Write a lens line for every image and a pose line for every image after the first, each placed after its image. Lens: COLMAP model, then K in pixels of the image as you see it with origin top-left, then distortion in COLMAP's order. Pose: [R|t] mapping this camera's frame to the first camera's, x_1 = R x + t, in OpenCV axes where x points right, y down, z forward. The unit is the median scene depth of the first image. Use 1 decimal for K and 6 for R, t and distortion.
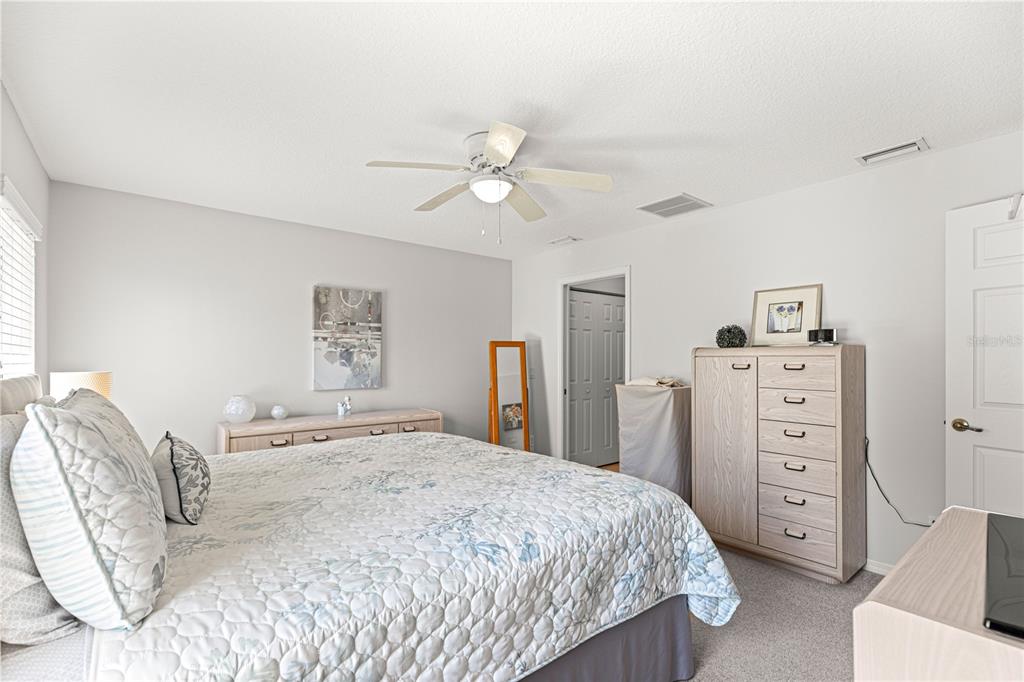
lens RADIAL K [[460.2, 0, 525.4], [0, 460.2, 354.1], [0, 0, 1]] dist [0.005089, -0.001322]
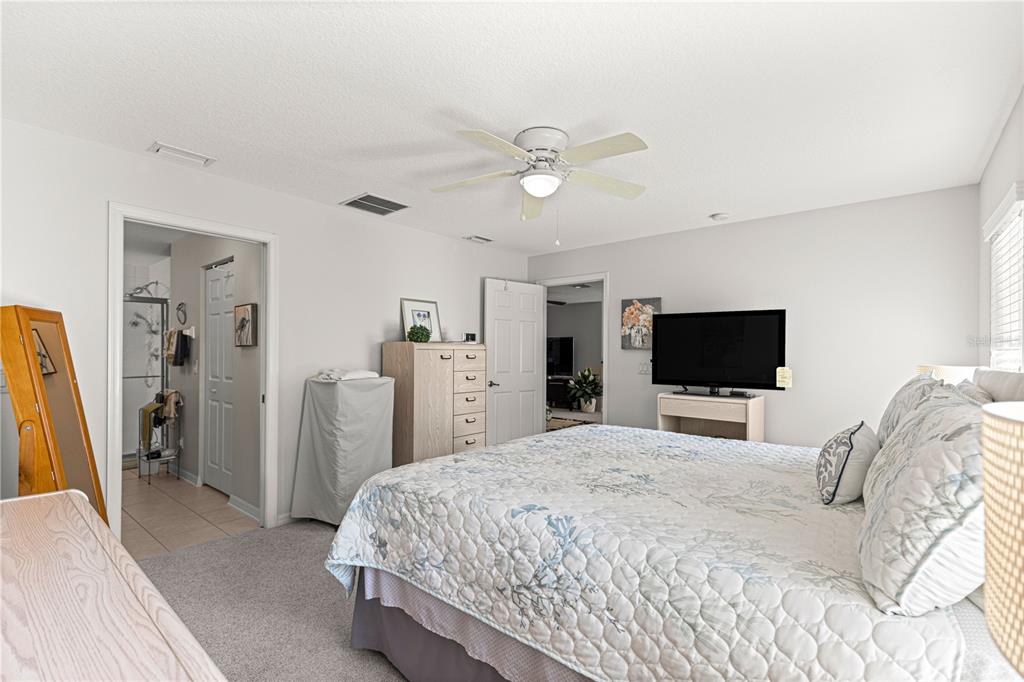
lens RADIAL K [[460.2, 0, 514.2], [0, 460.2, 346.9], [0, 0, 1]] dist [0.005089, -0.001322]
pose [[-0.231722, 0.006979, 0.972757, -0.772163], [-0.003332, 0.999963, -0.007968, 0.006089], [-0.972776, -0.005087, -0.231690, 0.957763]]
